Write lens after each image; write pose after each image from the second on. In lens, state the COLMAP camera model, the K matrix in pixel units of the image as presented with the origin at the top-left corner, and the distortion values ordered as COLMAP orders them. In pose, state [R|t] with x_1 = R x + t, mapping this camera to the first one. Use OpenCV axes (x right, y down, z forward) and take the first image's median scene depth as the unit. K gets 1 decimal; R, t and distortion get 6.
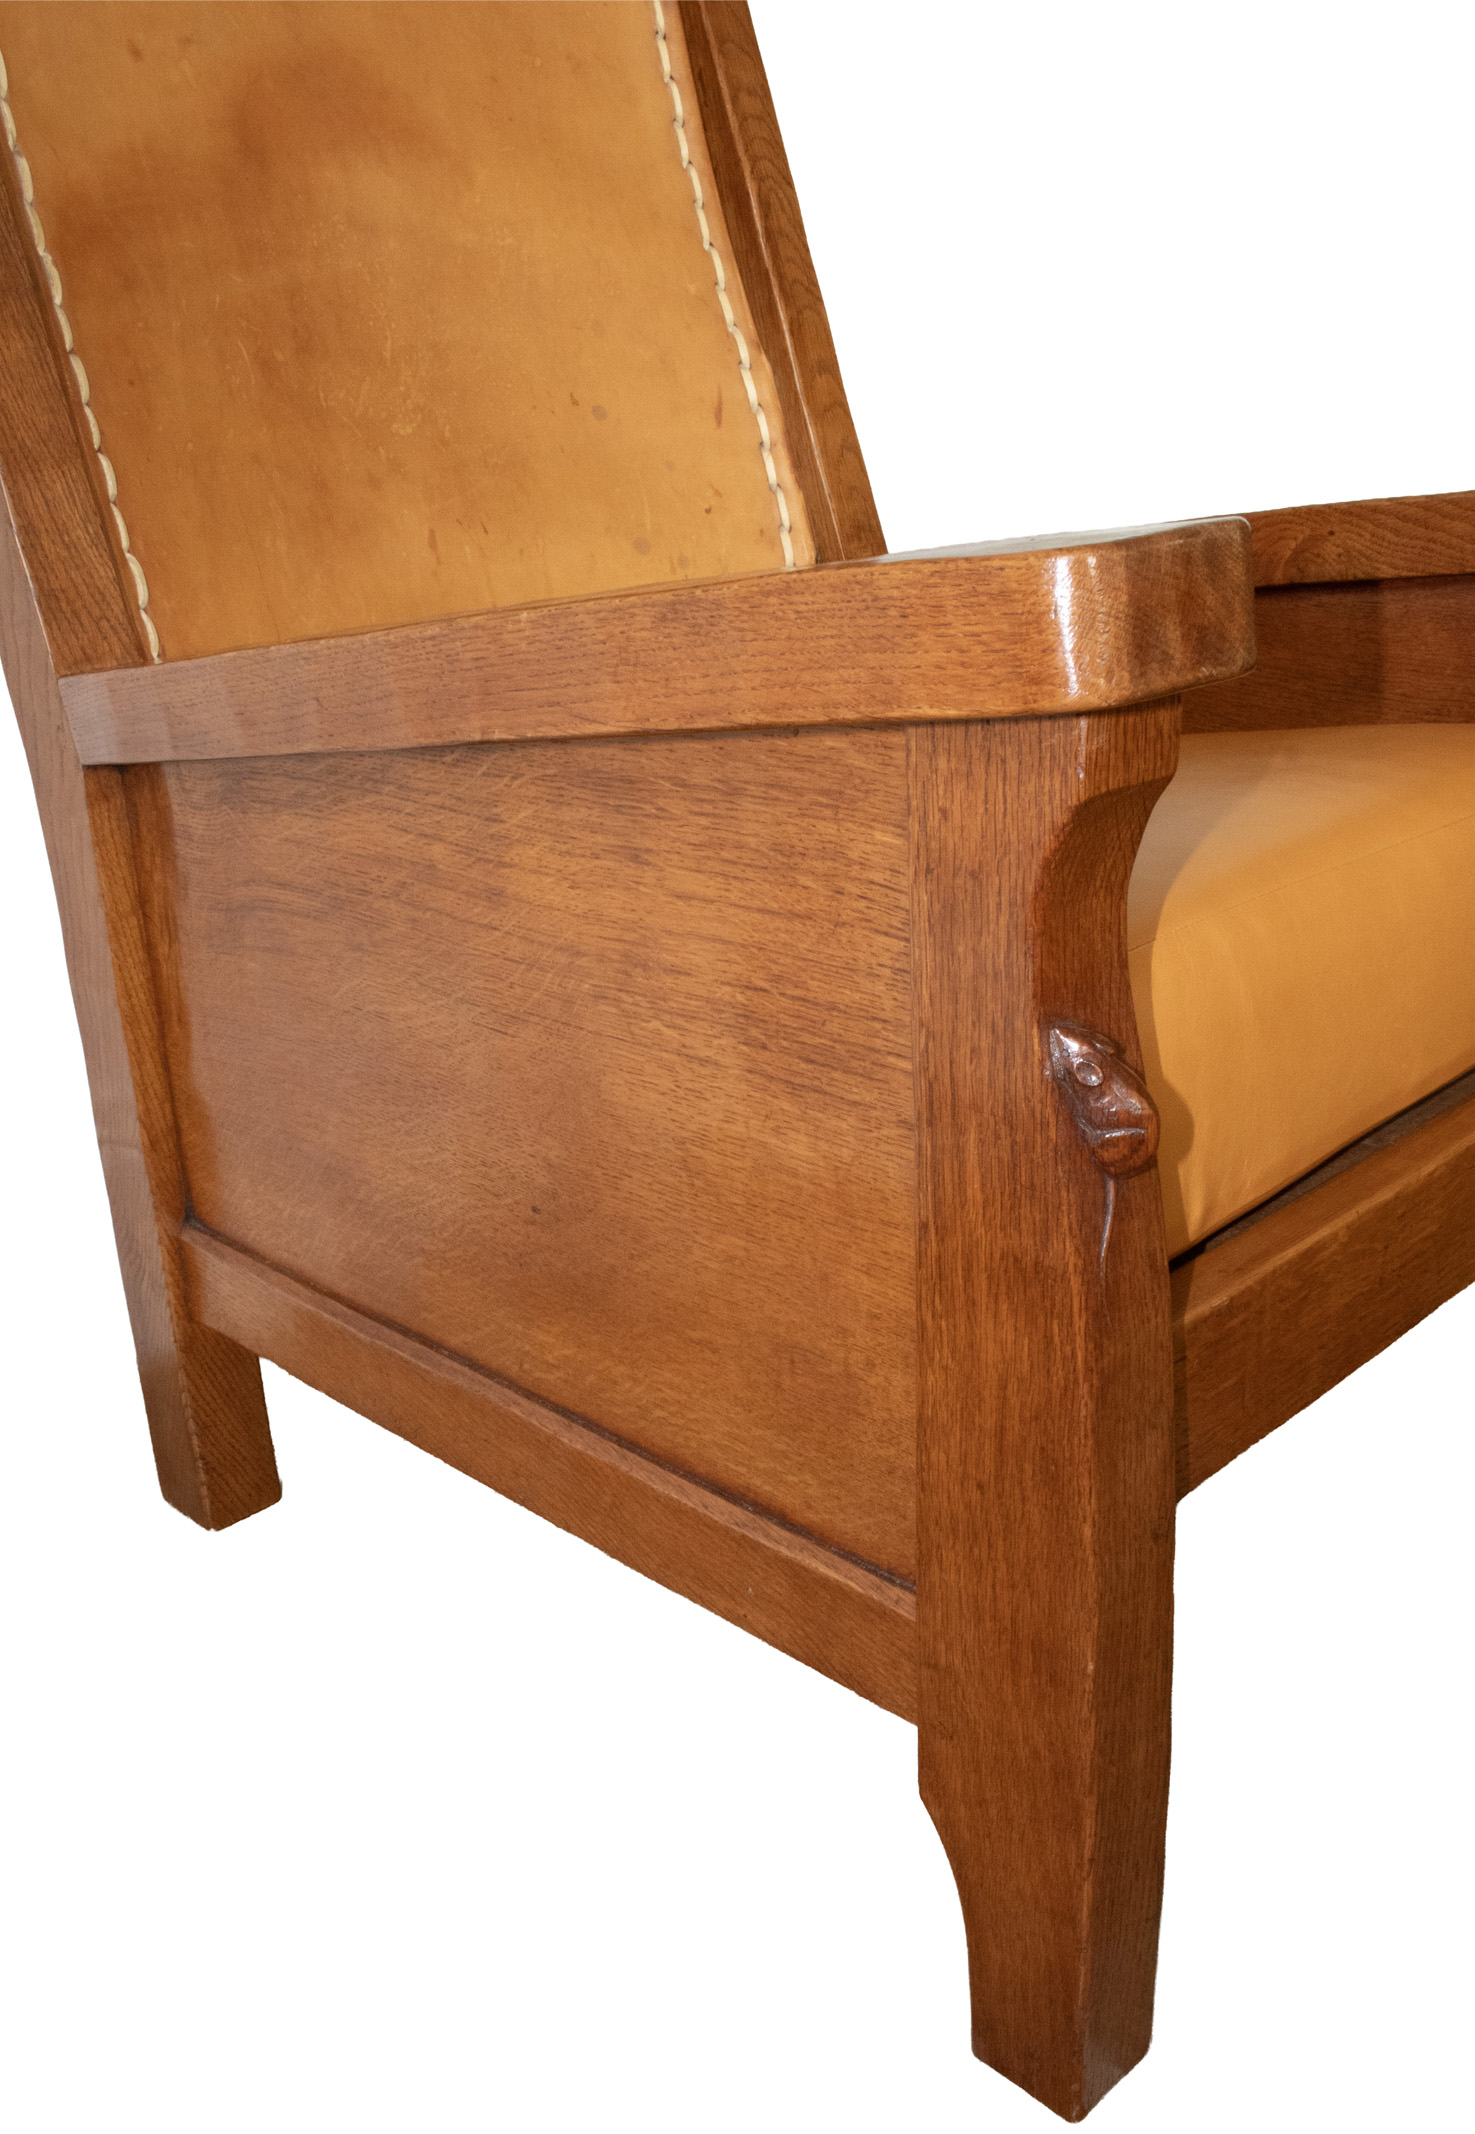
lens RADIAL K [[1978.0, 0, 734.9], [0, 1978.0, 1175.7], [0, 0, 1]] dist [-0.171066, 0.143223]
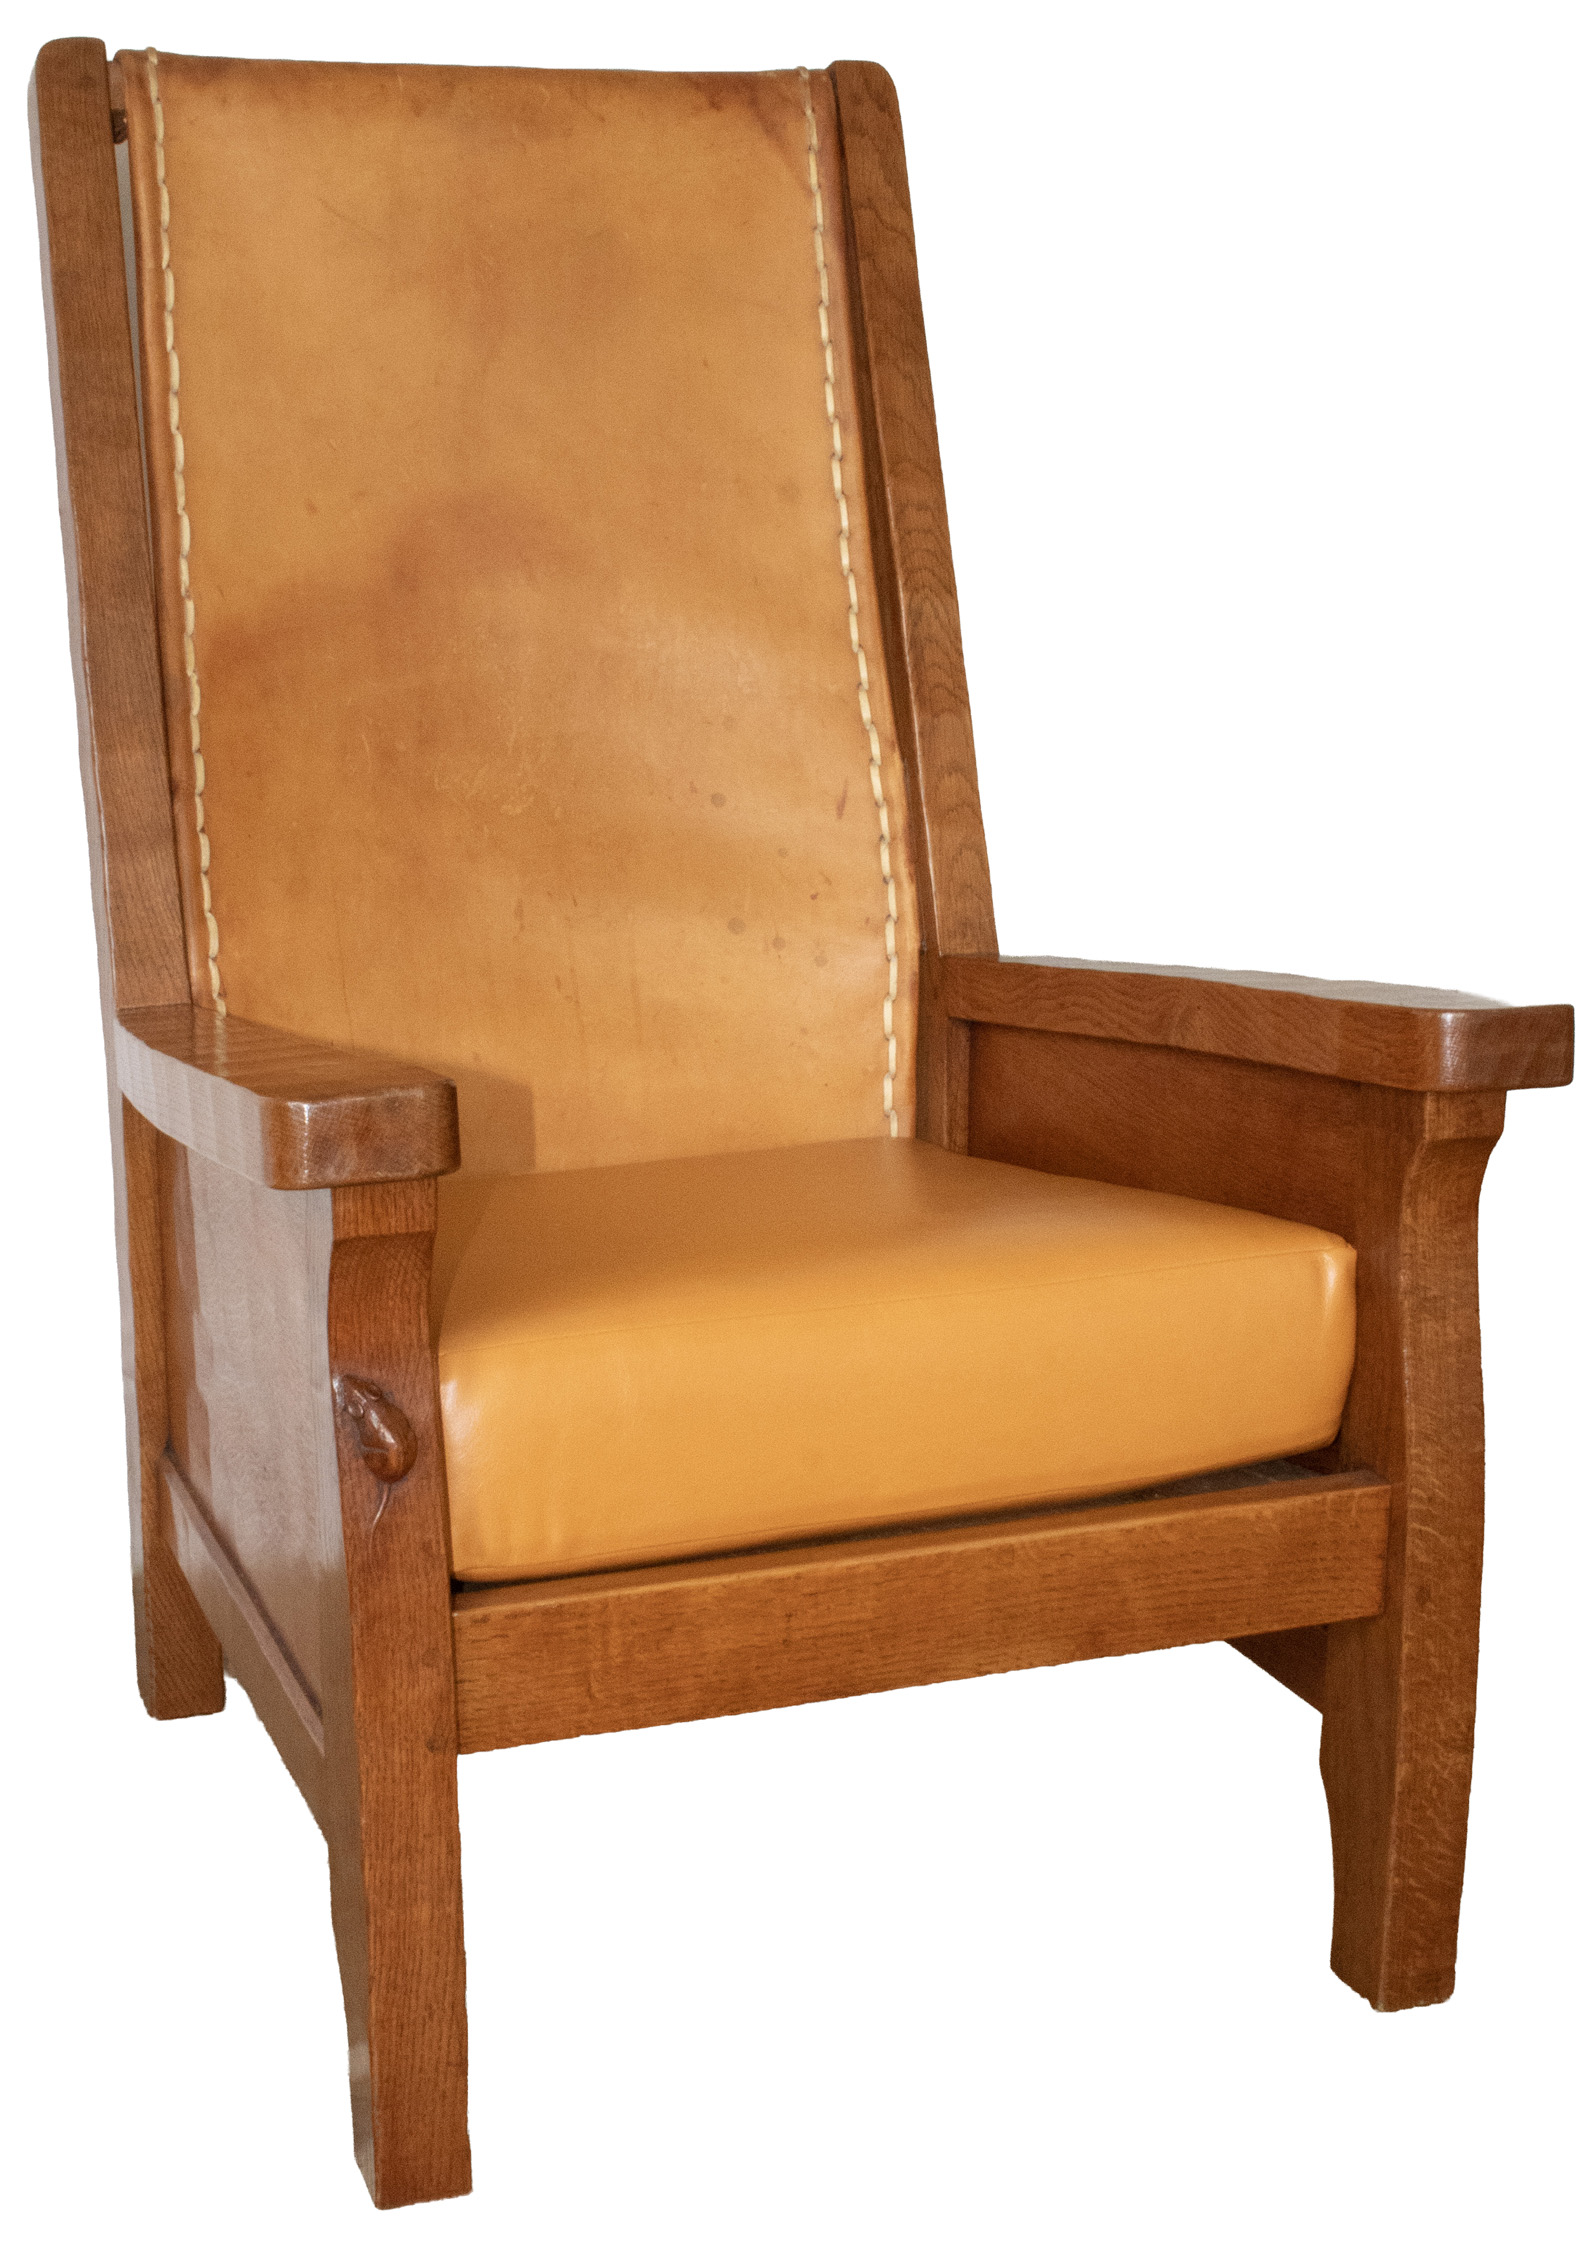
lens RADIAL K [[3042.0, 0, 672.8], [0, 3042.0, 1114.4], [0, 0, 1]] dist [-0.144849, 0.083252]
pose [[0.903489, 0.136728, -0.406217, 0.980670], [-0.197231, 0.974075, -0.110809, -0.045123], [0.380535, 0.180233, 0.907033, -0.826954]]
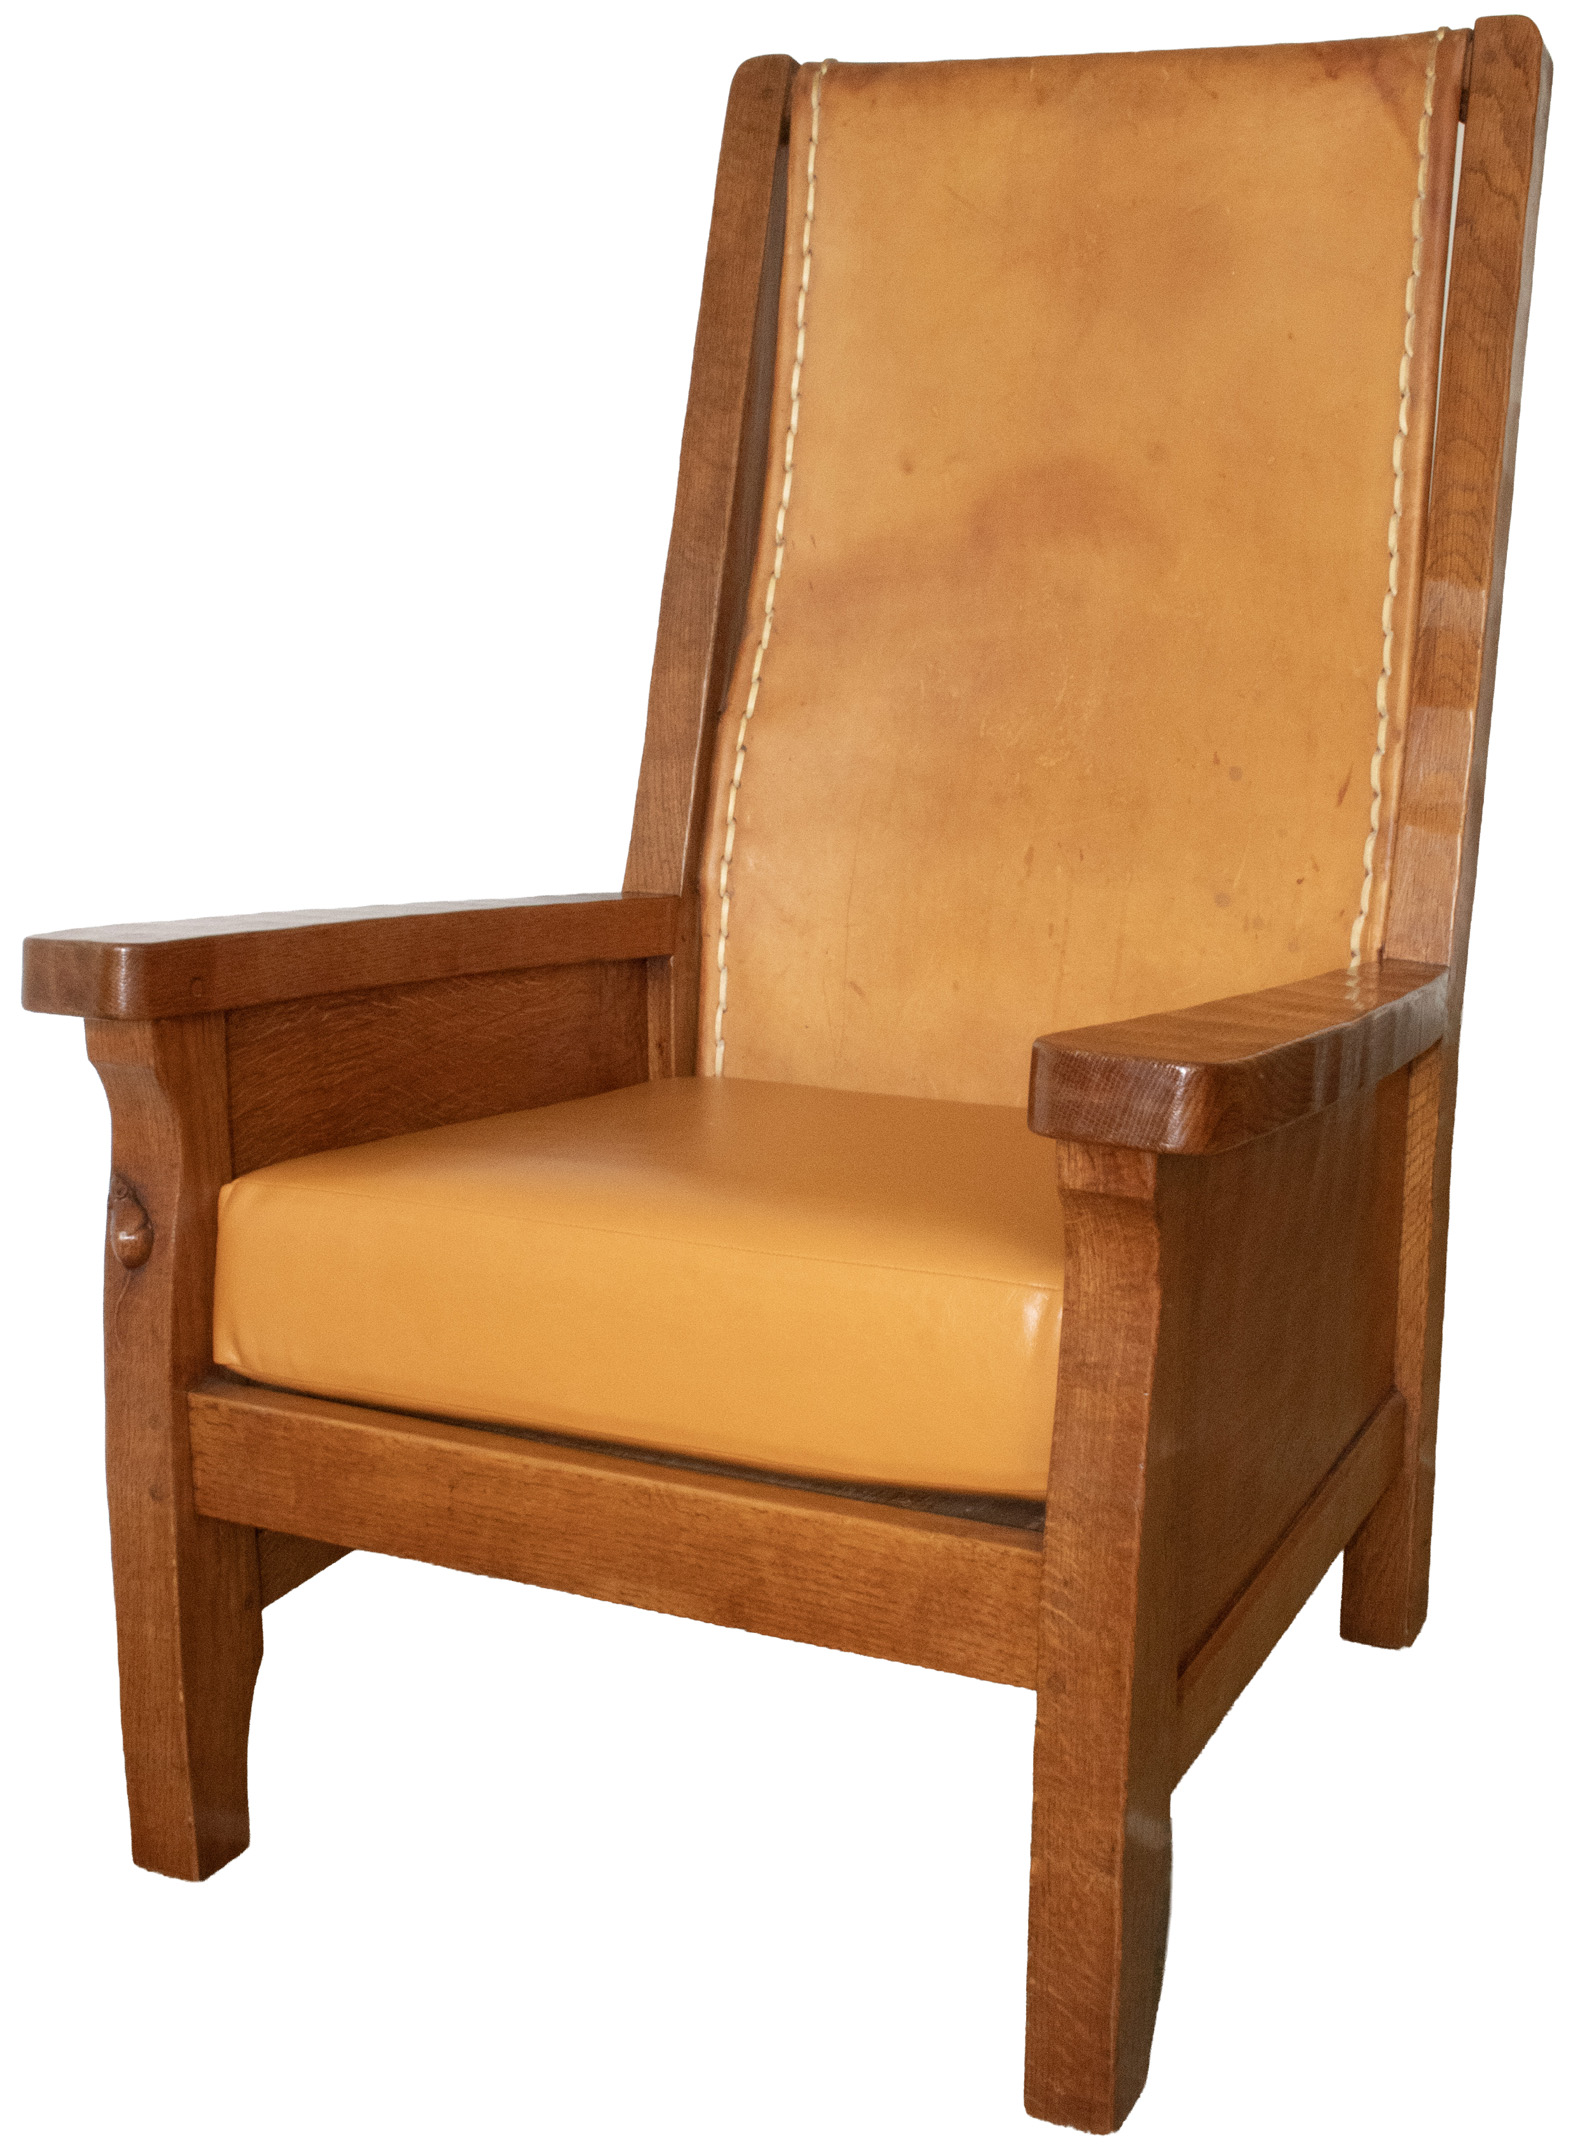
lens RADIAL K [[2781.1, 0, 820.7], [0, 2781.1, 1027.3], [0, 0, 1]] dist [-0.149340, 0.107100]
pose [[0.340873, 0.254003, -0.905145, 2.030447], [-0.370312, 0.921245, 0.119063, -0.569080], [0.864103, 0.294601, 0.408088, 0.323290]]
